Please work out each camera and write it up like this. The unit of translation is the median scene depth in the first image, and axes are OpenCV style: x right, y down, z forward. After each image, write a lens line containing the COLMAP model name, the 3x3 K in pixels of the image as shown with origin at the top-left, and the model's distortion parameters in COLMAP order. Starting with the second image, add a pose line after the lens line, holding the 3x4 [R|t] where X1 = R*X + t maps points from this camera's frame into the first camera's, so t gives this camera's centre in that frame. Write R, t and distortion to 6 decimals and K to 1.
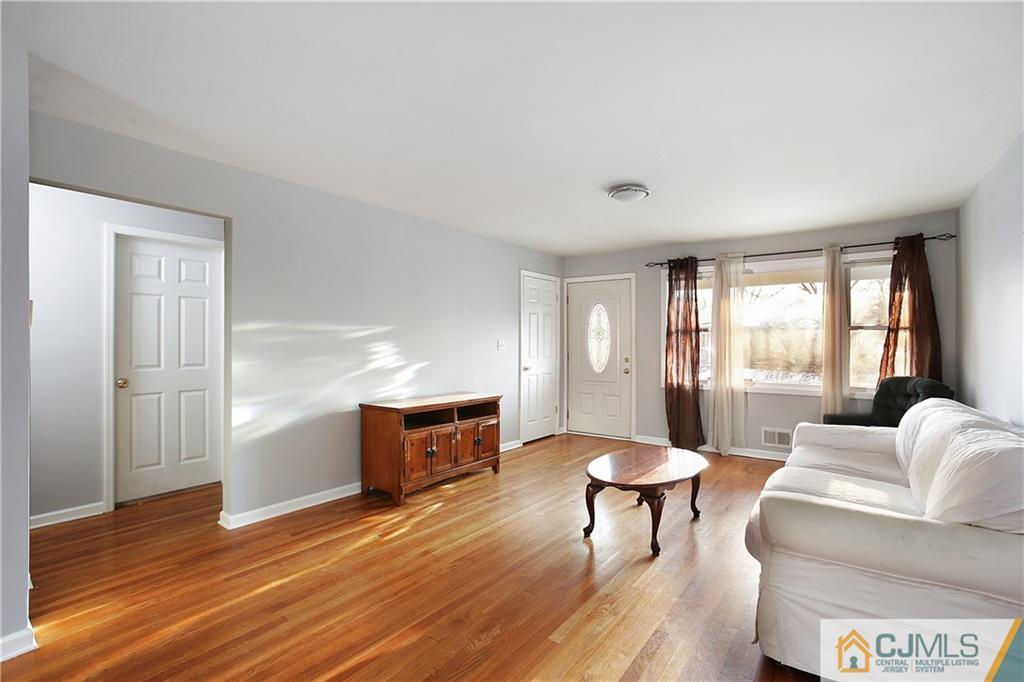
lens RADIAL K [[486.8, 0, 512.0], [0, 486.8, 341.0], [0, 0, 1]] dist [-0.001027, -0.000333]
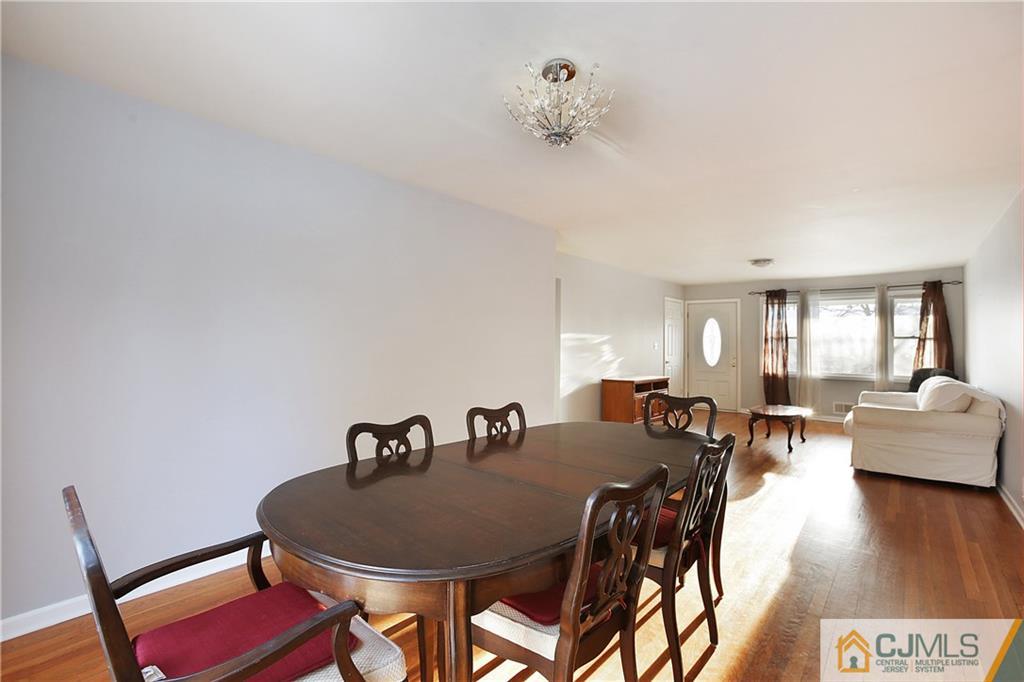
lens RADIAL K [[473.9, 0, 511.4], [0, 473.9, 335.1], [0, 0, 1]] dist [0.002059, 0.000885]
pose [[0.997065, 0.005852, -0.076339, -0.443303], [-0.006751, 0.999911, -0.011526, -0.009756], [0.076265, 0.012008, 0.997015, -0.656756]]
